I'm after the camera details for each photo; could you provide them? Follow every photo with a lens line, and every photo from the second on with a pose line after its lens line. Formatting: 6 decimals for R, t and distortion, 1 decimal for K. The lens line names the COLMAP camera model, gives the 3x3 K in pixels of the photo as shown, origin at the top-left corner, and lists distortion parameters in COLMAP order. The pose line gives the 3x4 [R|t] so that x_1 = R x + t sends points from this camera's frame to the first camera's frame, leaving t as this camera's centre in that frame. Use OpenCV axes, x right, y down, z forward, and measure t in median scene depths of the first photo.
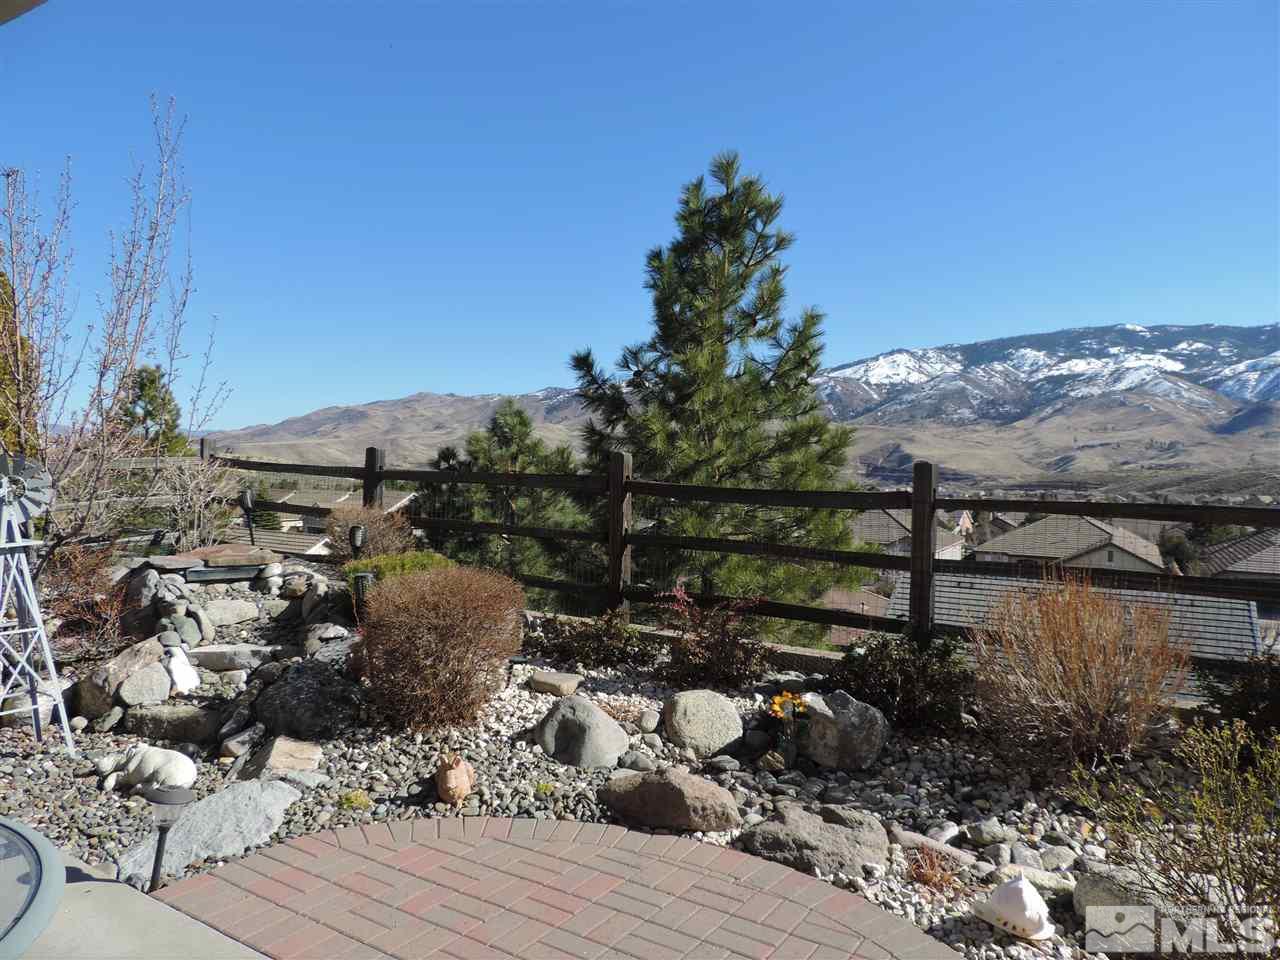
lens RADIAL K [[914.4, 0, 633.4], [0, 914.4, 478.1], [0, 0, 1]] dist [-0.009906, 0.005922]
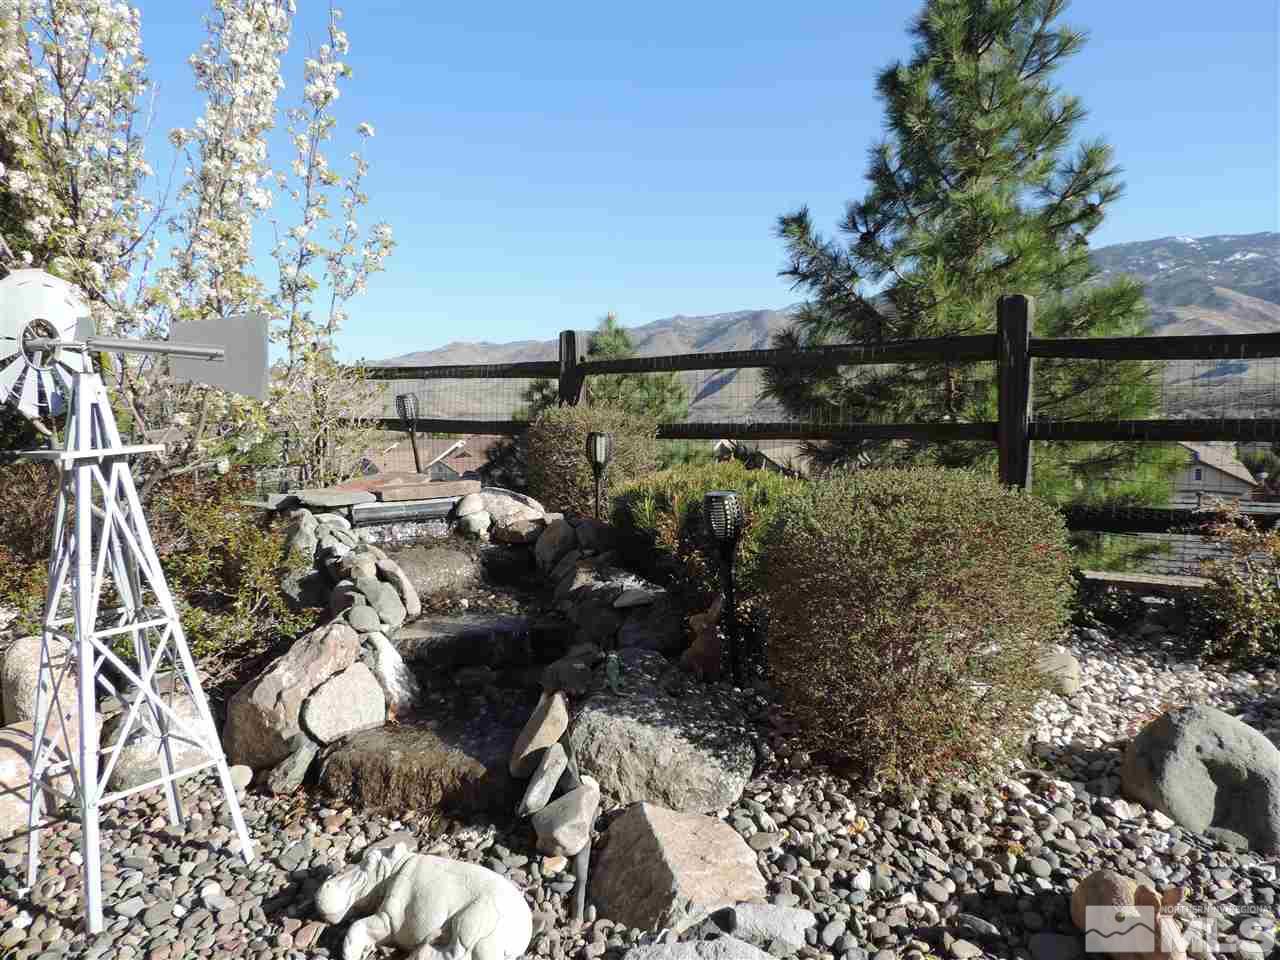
lens RADIAL K [[914.4, 0, 646.7], [0, 914.4, 480.9], [0, 0, 1]] dist [-0.009906, 0.005922]
pose [[0.998594, -0.039686, -0.035149, -0.253959], [0.042017, 0.996782, 0.068273, 0.045218], [0.032326, -0.069653, 0.997047, 0.353986]]
